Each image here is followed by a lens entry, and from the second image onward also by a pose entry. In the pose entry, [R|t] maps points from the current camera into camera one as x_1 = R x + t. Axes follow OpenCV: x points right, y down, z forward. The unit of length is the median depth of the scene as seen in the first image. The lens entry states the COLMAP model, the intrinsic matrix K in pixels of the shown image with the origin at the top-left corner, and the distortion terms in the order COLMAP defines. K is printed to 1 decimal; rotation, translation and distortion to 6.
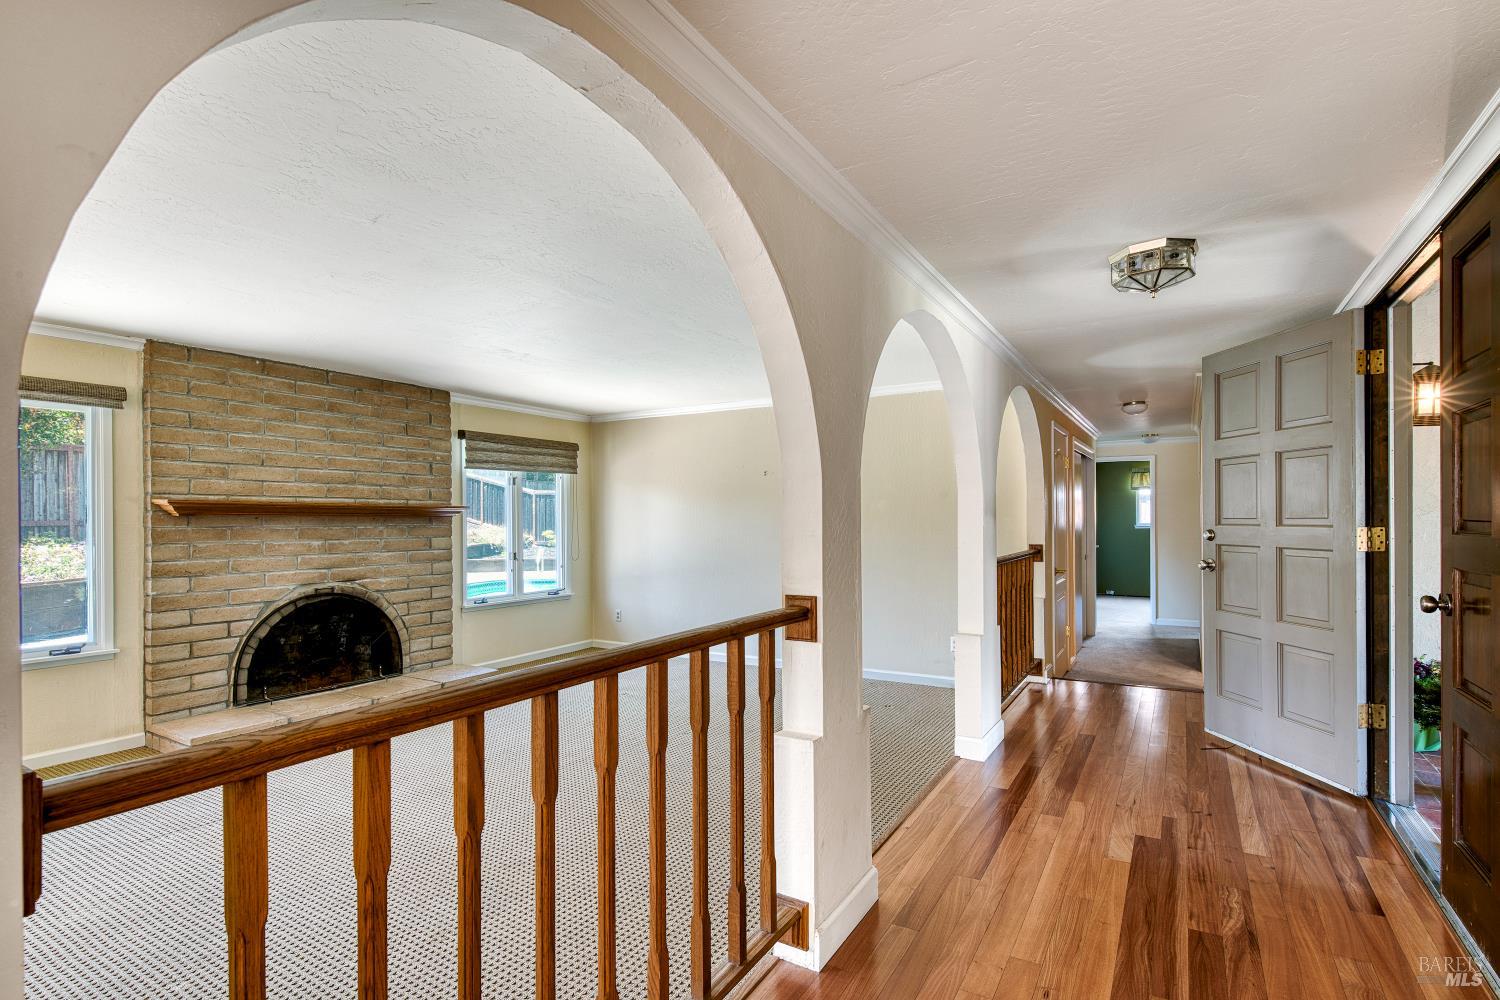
lens RADIAL K [[731.5, 0, 708.2], [0, 731.5, 518.2], [0, 0, 1]] dist [-0.016675, -0.000974]
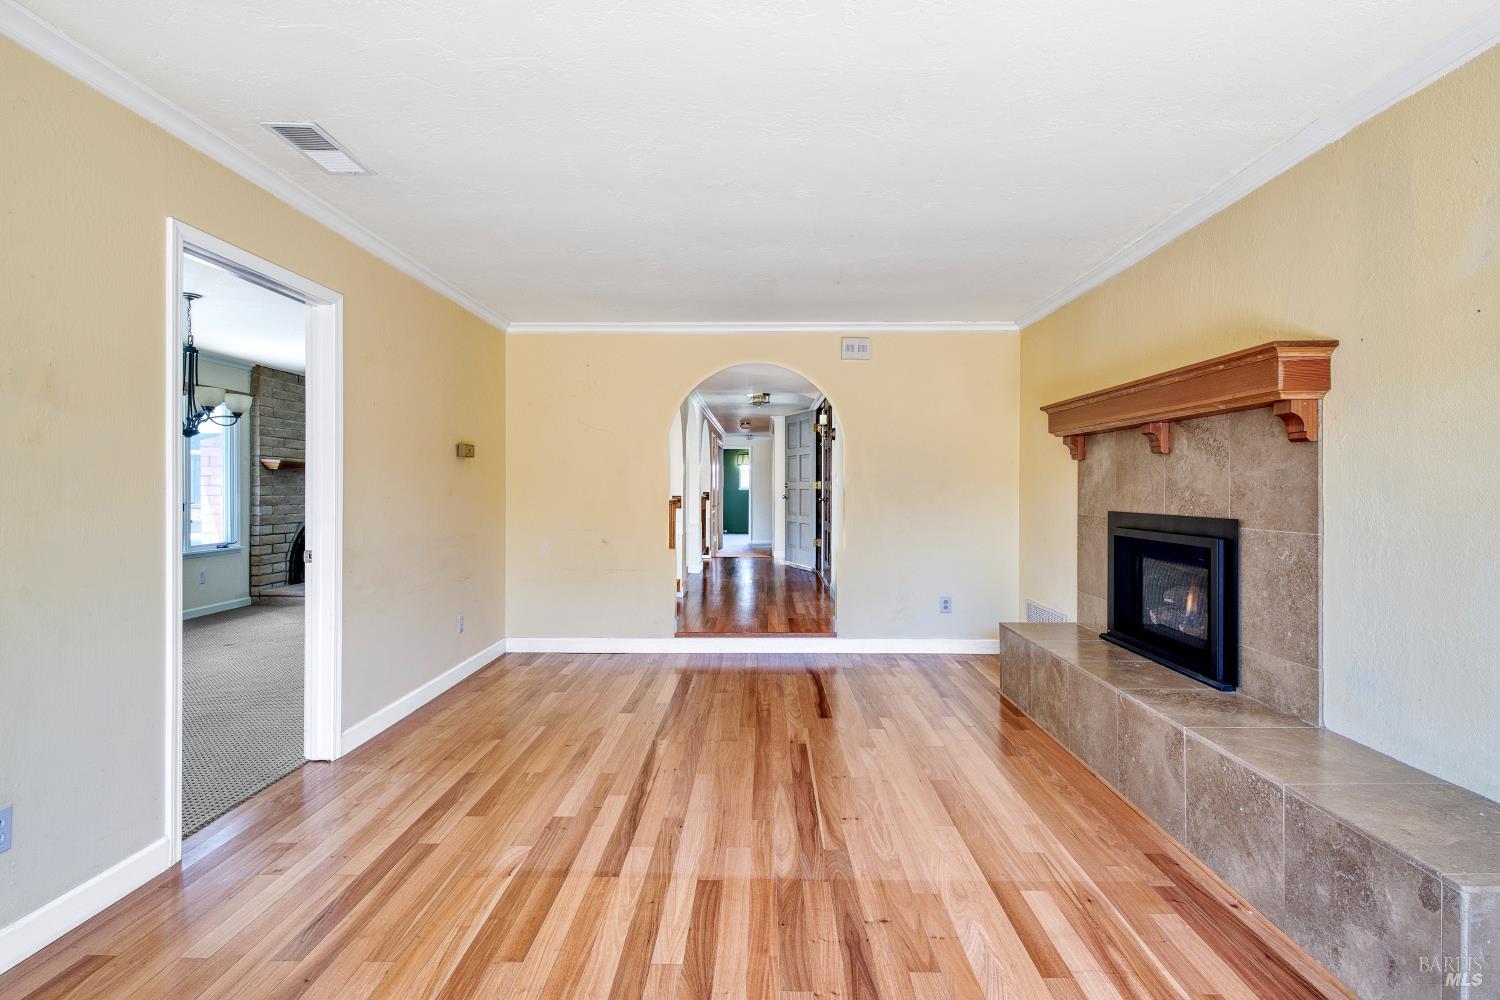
lens RADIAL K [[731.5, 0, 748.9], [0, 731.5, 486.5], [0, 0, 1]] dist [-0.016675, -0.000974]
pose [[0.849599, 0.009168, 0.527349, -0.544173], [-0.008119, 0.999958, -0.004304, 0.028752], [-0.527367, -0.000625, 0.849638, -0.837924]]
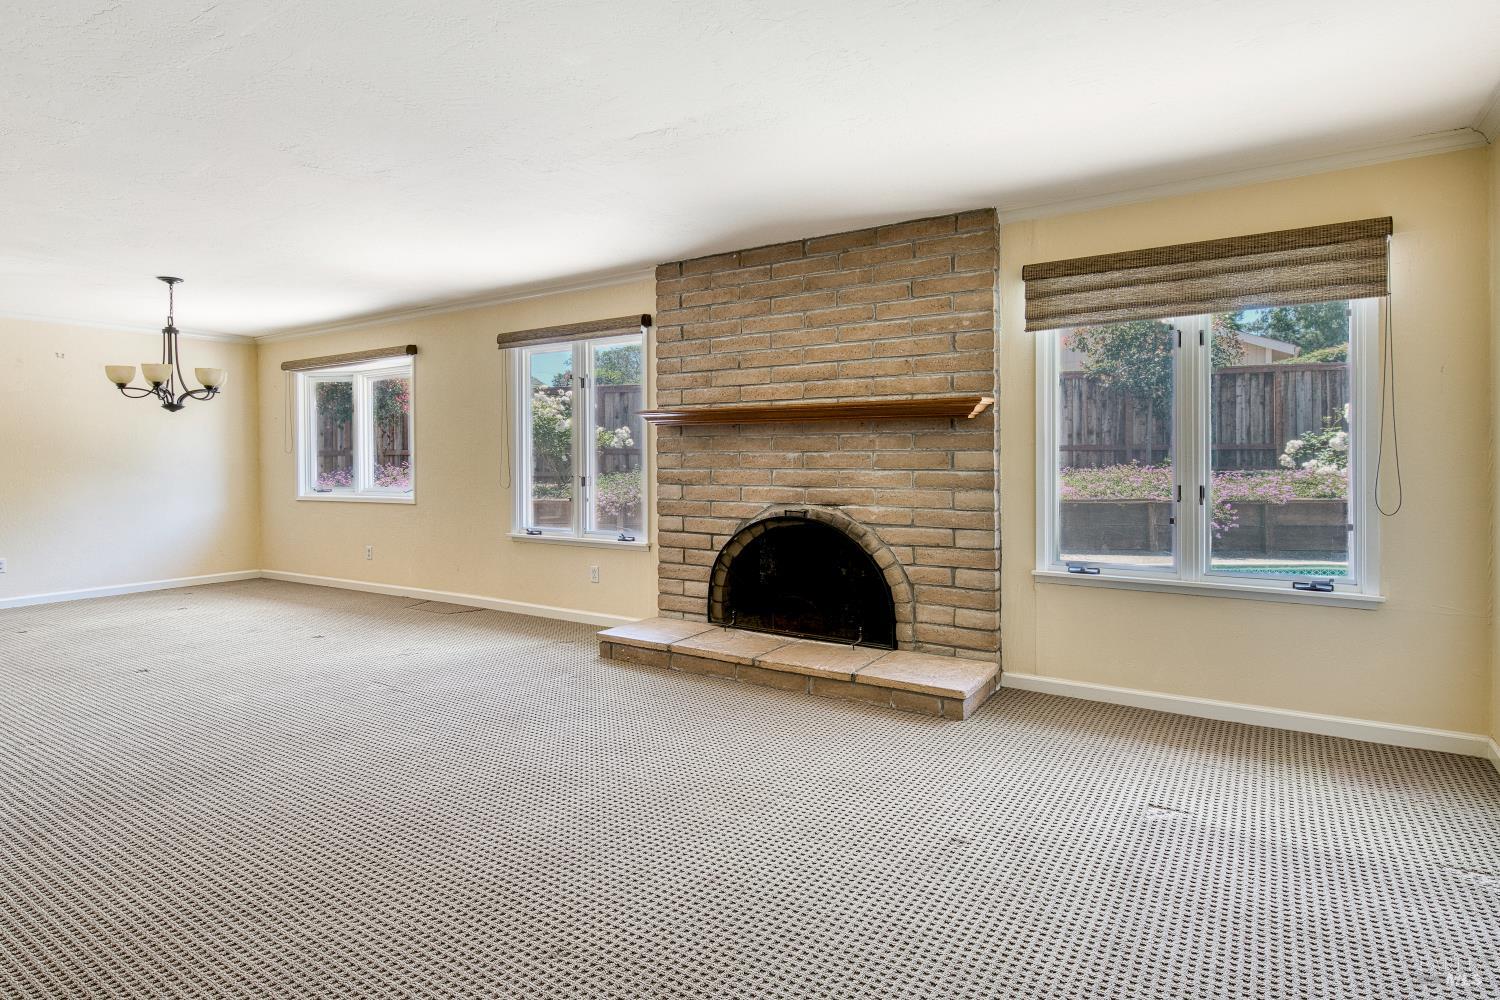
lens RADIAL K [[755.0, 0, 812.3], [0, 755.0, 467.4], [0, 0, 1]] dist [0.003126, 0.000013]
pose [[0.030421, 0.019112, -0.999354, 0.300104], [0.007284, 0.999786, 0.019342, 0.029906], [0.999511, -0.007868, 0.030276, 0.943965]]
